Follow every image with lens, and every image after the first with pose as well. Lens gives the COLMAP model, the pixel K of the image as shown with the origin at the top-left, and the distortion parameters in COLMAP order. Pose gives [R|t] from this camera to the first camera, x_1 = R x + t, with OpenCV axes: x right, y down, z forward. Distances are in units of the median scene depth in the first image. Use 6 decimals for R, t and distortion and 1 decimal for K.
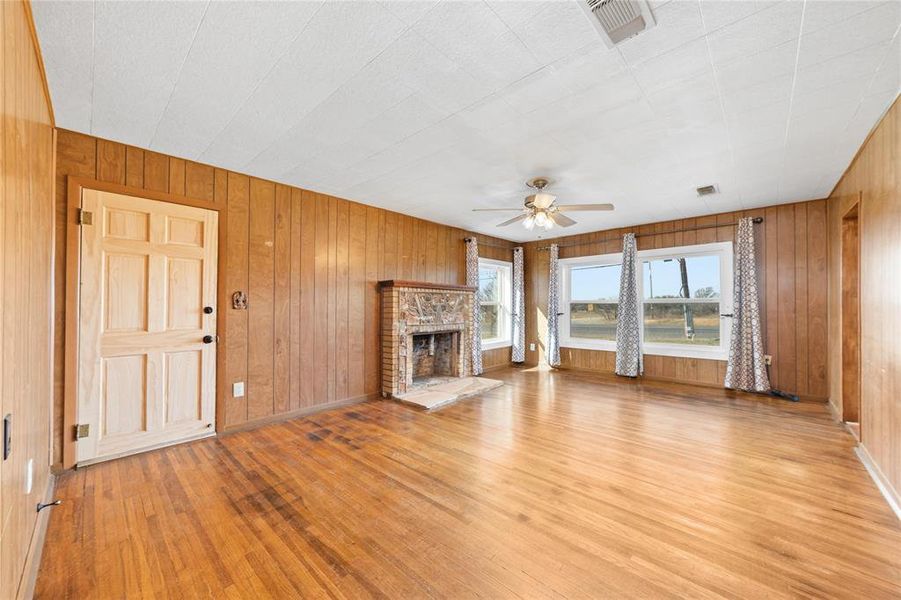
lens RADIAL K [[341.3, 0, 451.7], [0, 341.3, 300.0], [0, 0, 1]] dist [0.006029, 0.000329]
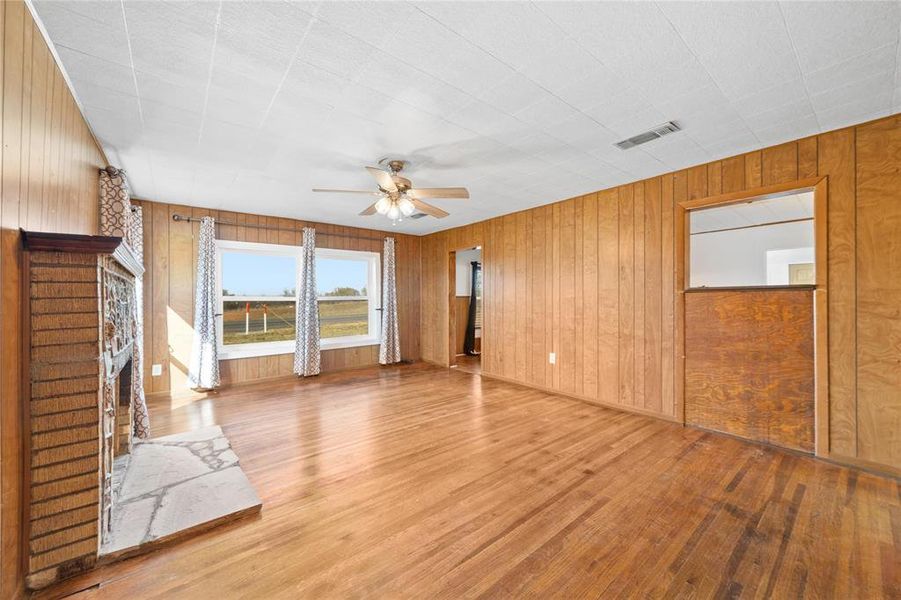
lens RADIAL K [[341.3, 0, 453.2], [0, 341.3, 300.6], [0, 0, 1]] dist [0.006029, 0.000329]
pose [[0.138323, -0.000979, 0.990387, -0.451406], [-0.010282, 0.999944, 0.002425, 0.004979], [-0.990334, -0.010519, 0.138305, 0.545693]]
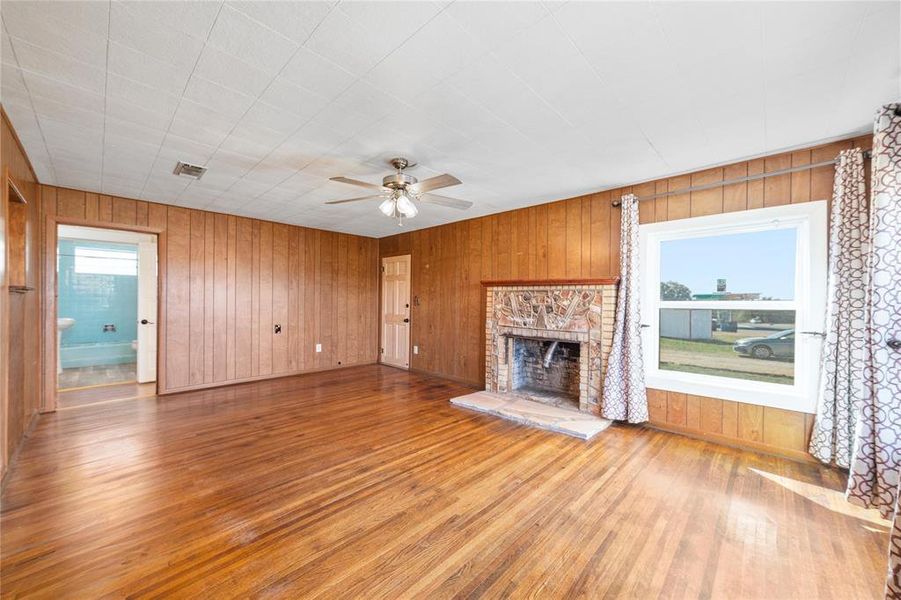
lens RADIAL K [[341.3, 0, 444.6], [0, 341.3, 300.5], [0, 0, 1]] dist [0.006029, 0.000329]
pose [[-0.028546, -0.001462, -0.999591, 0.838204], [0.007886, 0.999967, -0.001687, 0.003231], [0.999561, -0.007931, -0.028533, 0.855153]]
